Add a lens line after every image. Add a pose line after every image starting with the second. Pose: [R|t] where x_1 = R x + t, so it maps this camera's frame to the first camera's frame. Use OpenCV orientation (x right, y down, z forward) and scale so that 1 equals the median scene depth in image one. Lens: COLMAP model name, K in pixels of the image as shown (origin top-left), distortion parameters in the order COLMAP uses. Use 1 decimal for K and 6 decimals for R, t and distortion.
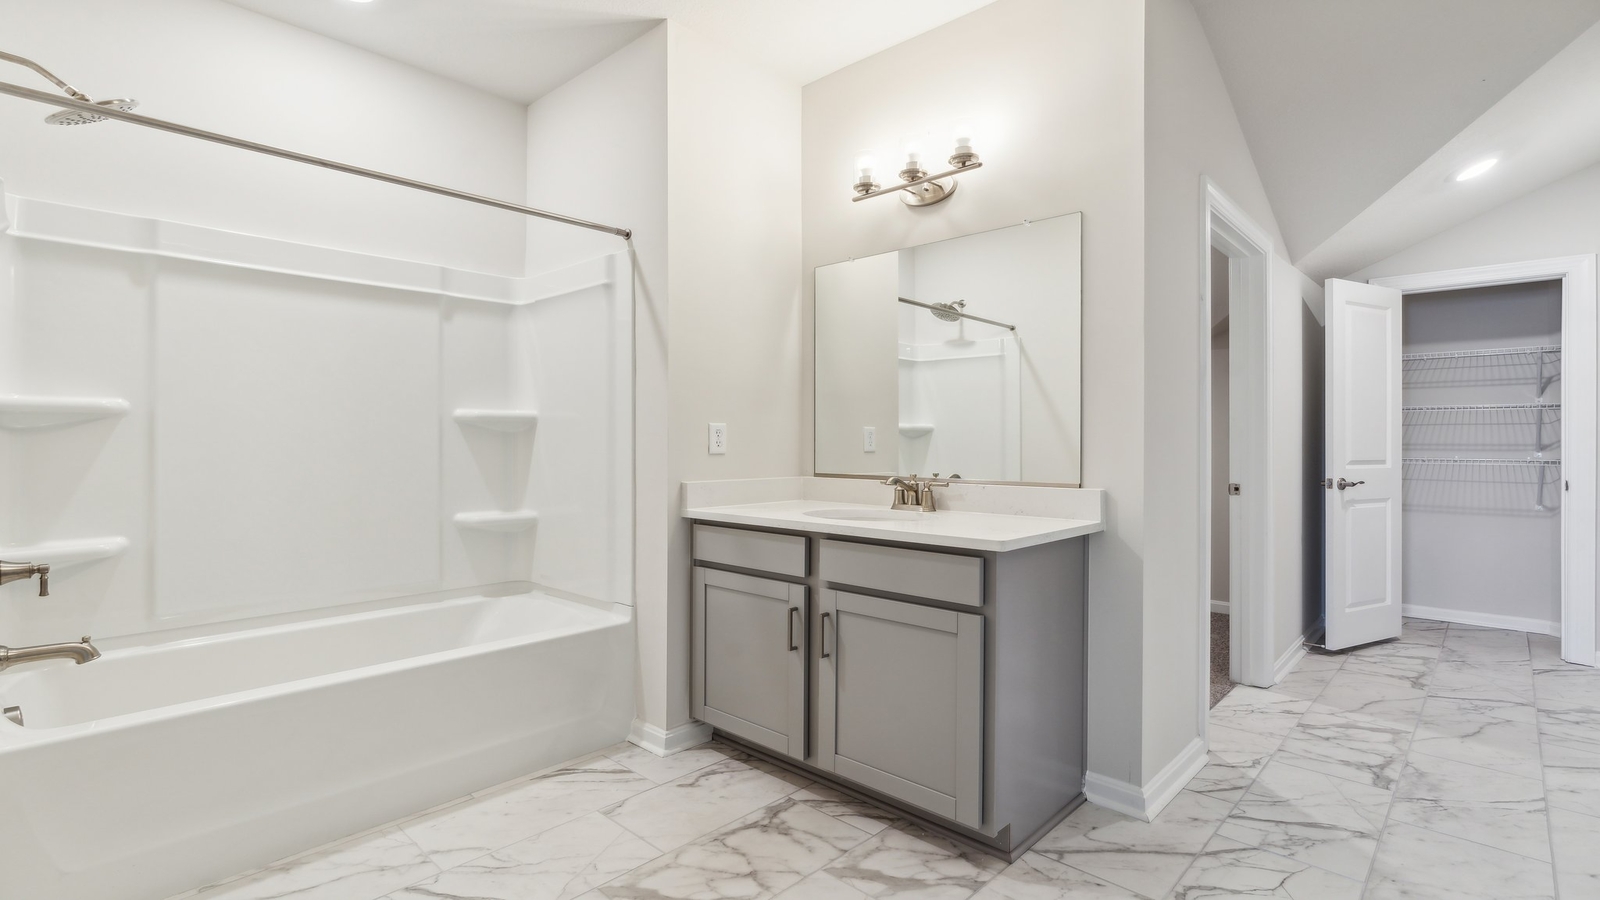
lens RADIAL K [[747.1, 0, 790.3], [0, 747.1, 445.6], [0, 0, 1]] dist [-0.007986, 0.001357]
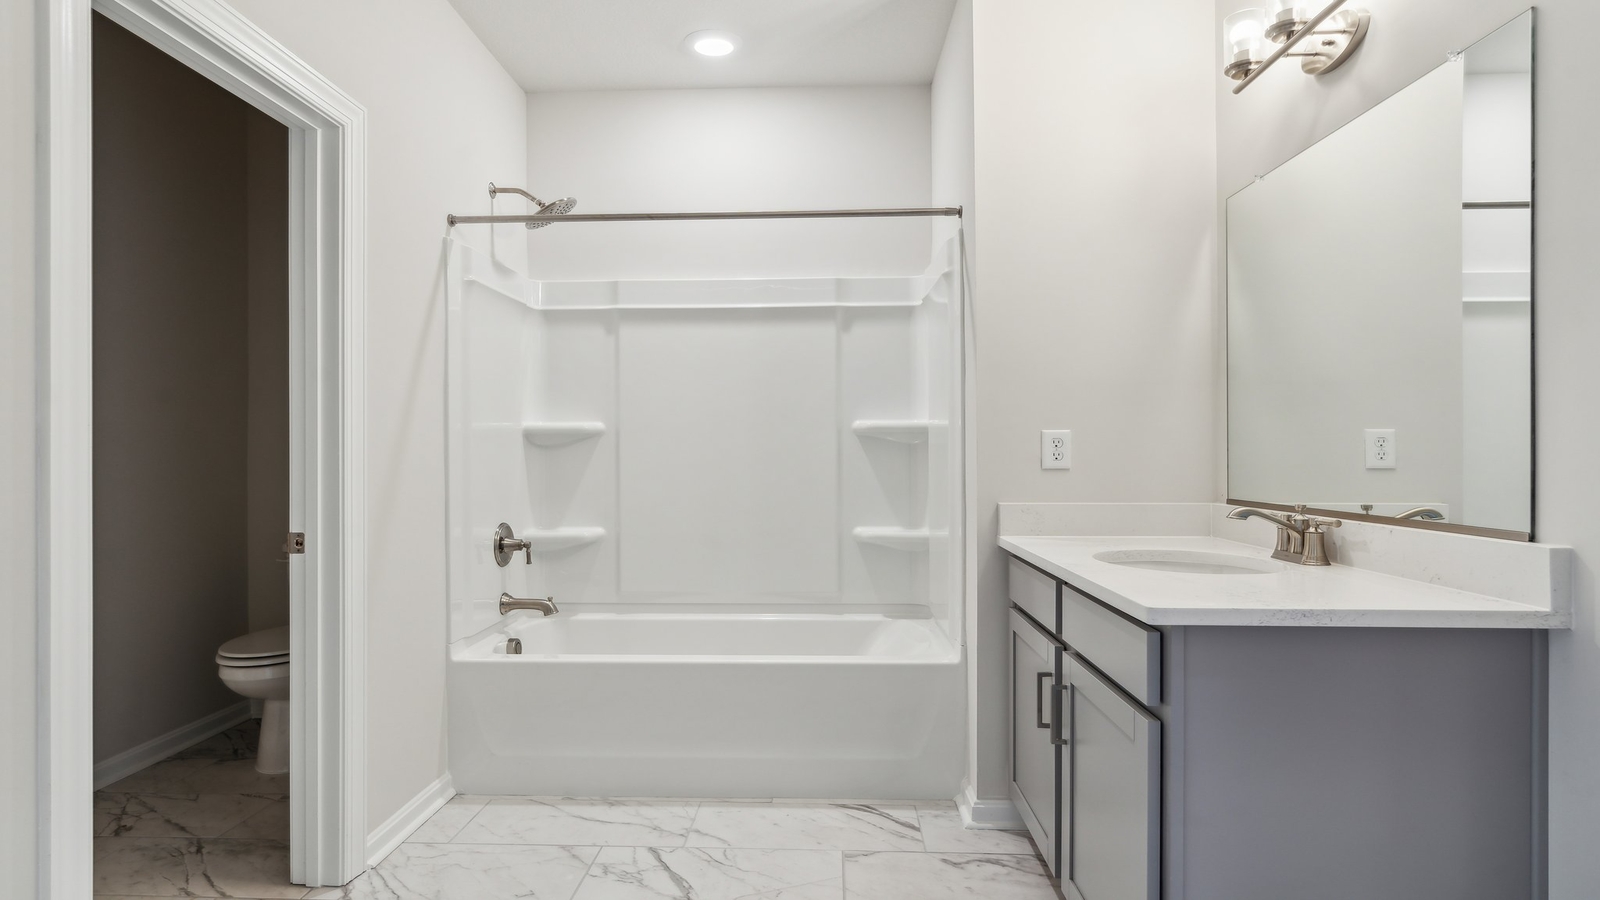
lens RADIAL K [[906.8, 0, 781.0], [0, 906.8, 464.6], [0, 0, 1]] dist [-0.003664, 0.000117]
pose [[0.656802, 0.006829, -0.754032, 0.462920], [-0.000919, 0.999966, 0.008255, -0.001388], [0.754062, -0.004729, 0.656786, 0.172285]]
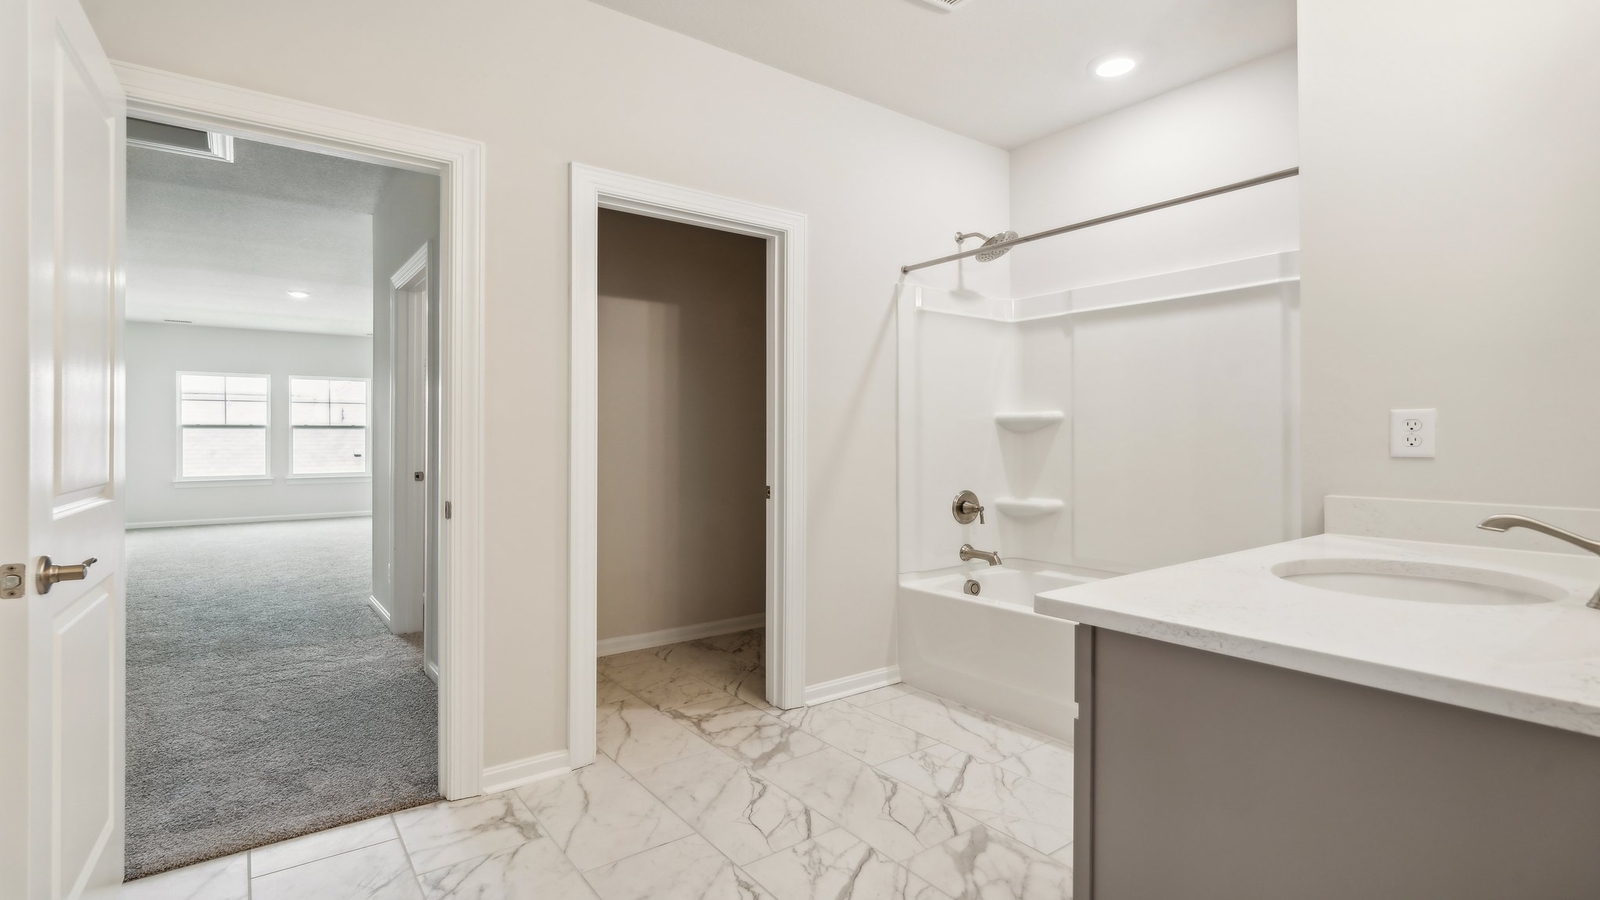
lens RADIAL K [[747.1, 0, 790.3], [0, 747.1, 445.6], [0, 0, 1]] dist [-0.007986, 0.001357]
pose [[-0.161430, 0.008675, -0.986846, 0.656723], [-0.004351, 0.999945, 0.009502, -0.002893], [0.986875, 0.005828, -0.161383, 0.628336]]
